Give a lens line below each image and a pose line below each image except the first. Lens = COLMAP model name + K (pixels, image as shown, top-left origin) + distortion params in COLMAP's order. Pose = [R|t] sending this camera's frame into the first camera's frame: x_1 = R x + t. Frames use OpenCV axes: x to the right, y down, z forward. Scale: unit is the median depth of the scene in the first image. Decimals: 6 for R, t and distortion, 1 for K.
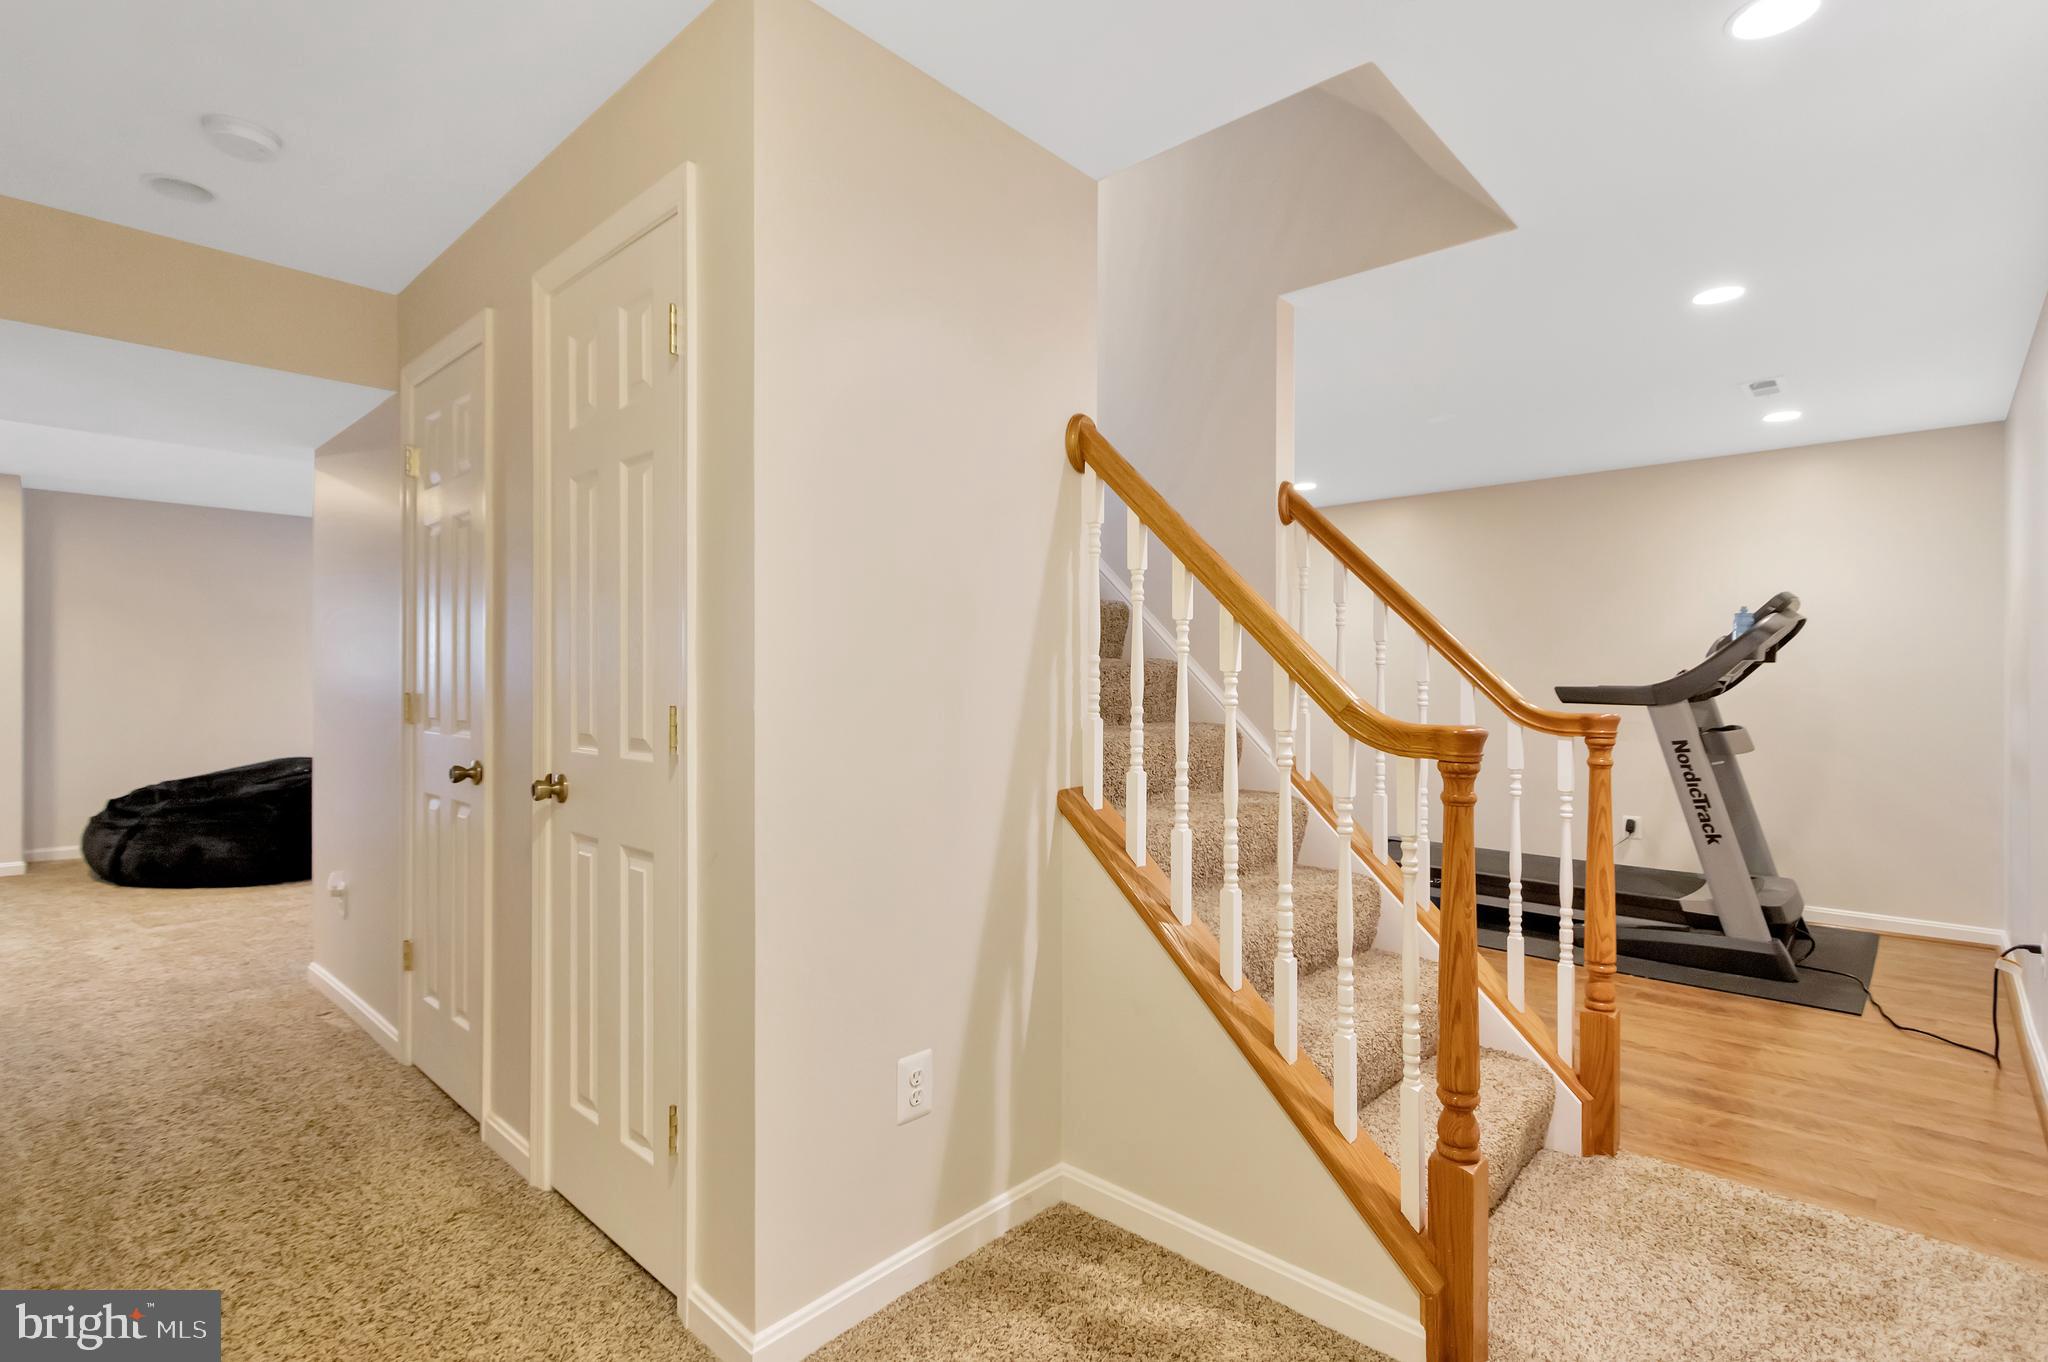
lens RADIAL K [[943.5, 0, 1030.5], [0, 943.5, 678.9], [0, 0, 1]] dist [0.000056, -0.000503]
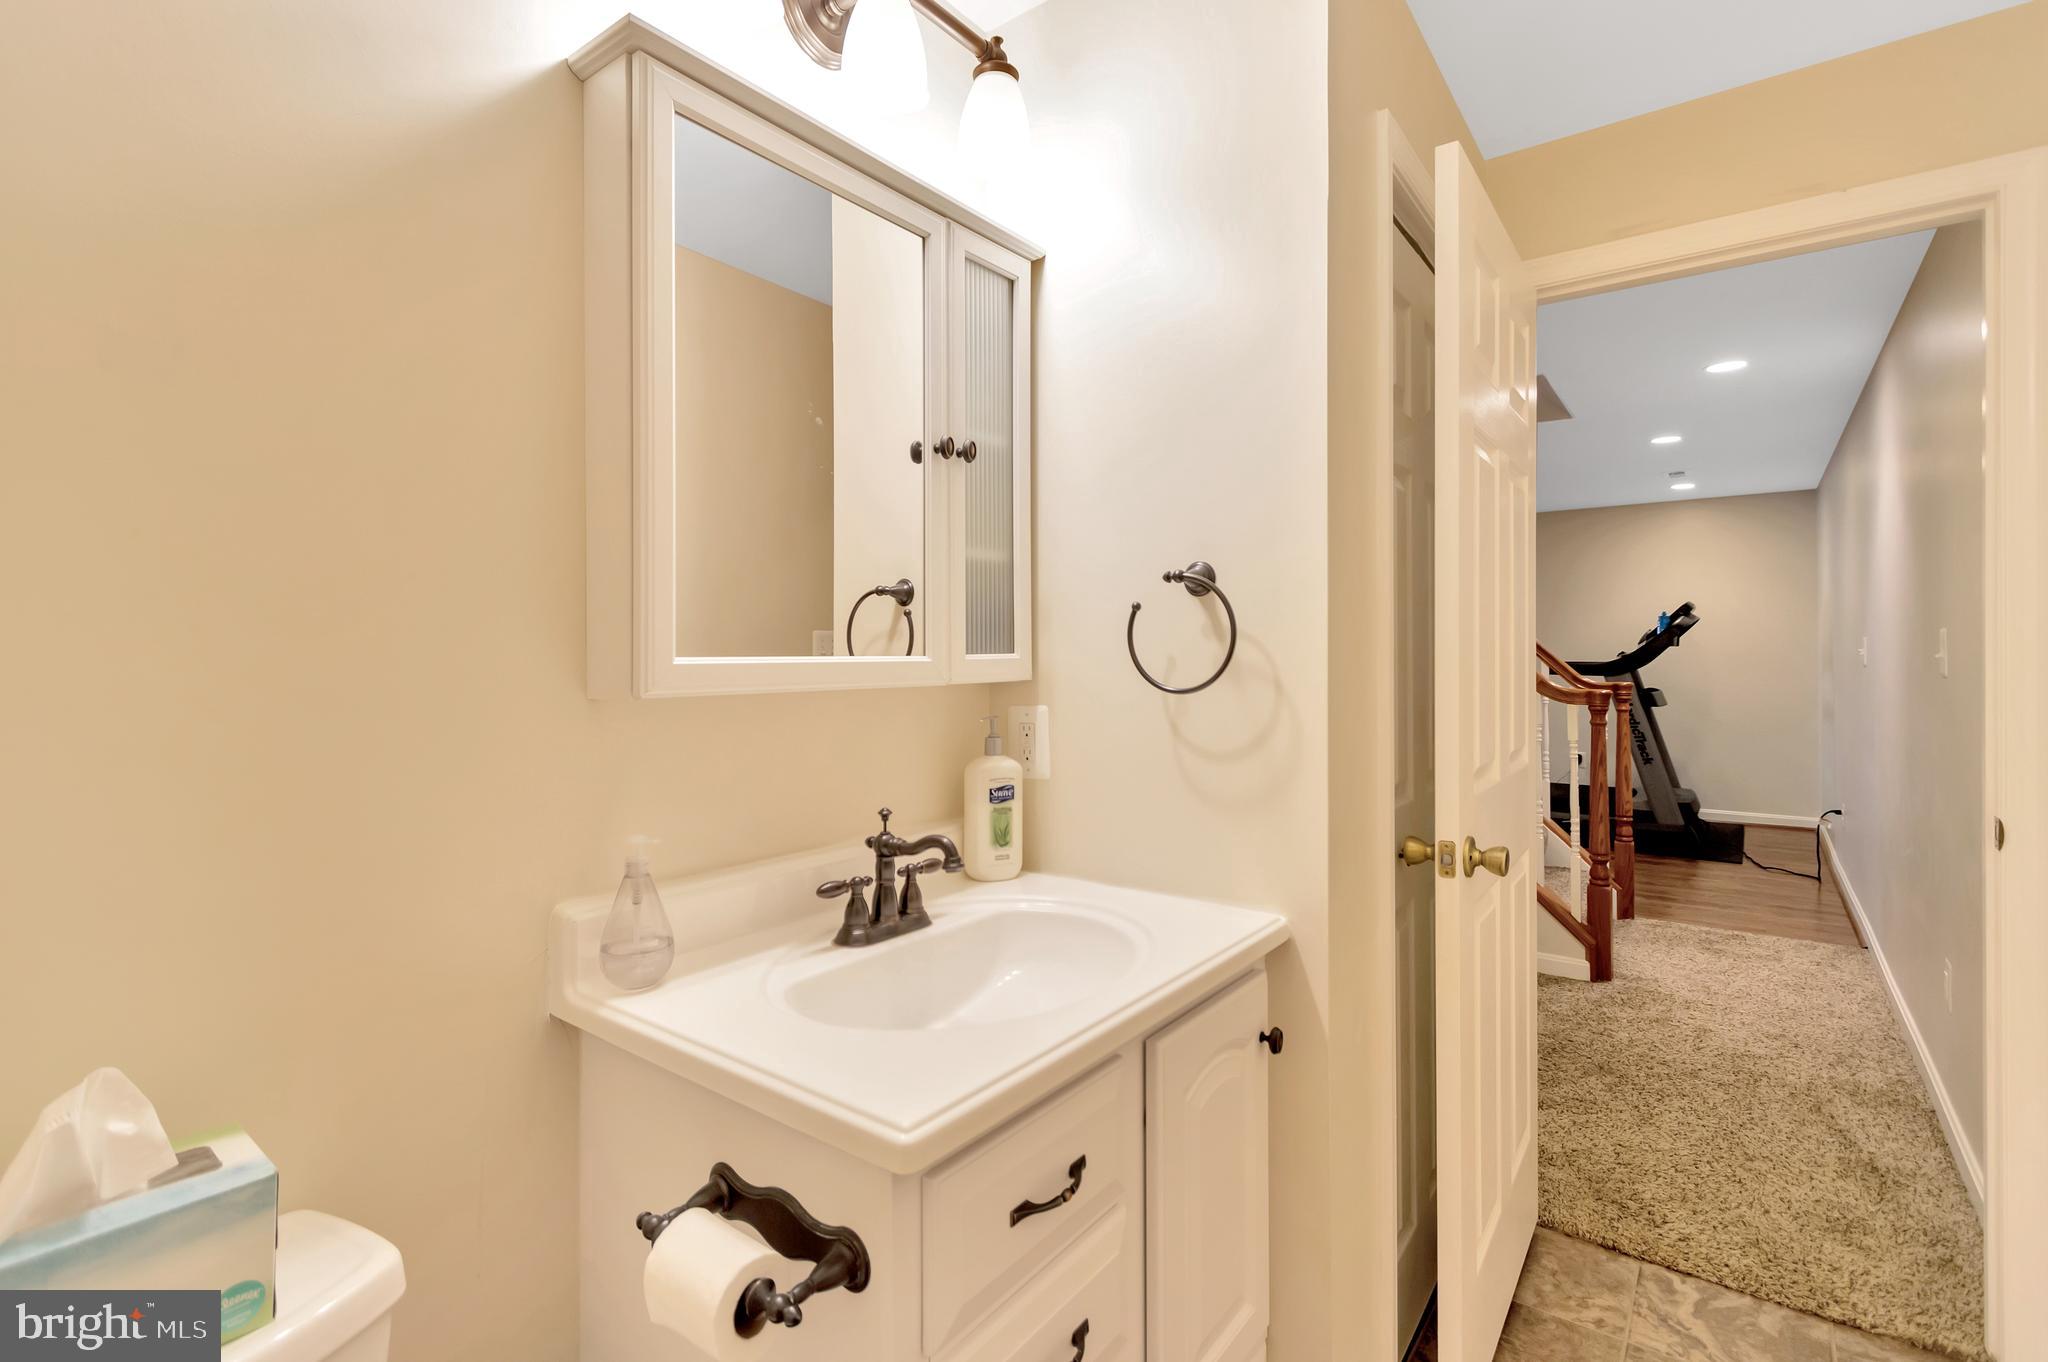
lens RADIAL K [[943.5, 0, 996.8], [0, 943.5, 642.6], [0, 0, 1]] dist [0.000056, -0.000503]
pose [[0.995820, -0.006572, 0.091101, -0.484361], [0.007205, 0.999952, -0.006615, -0.023384], [-0.091054, 0.007244, 0.995820, -0.451733]]
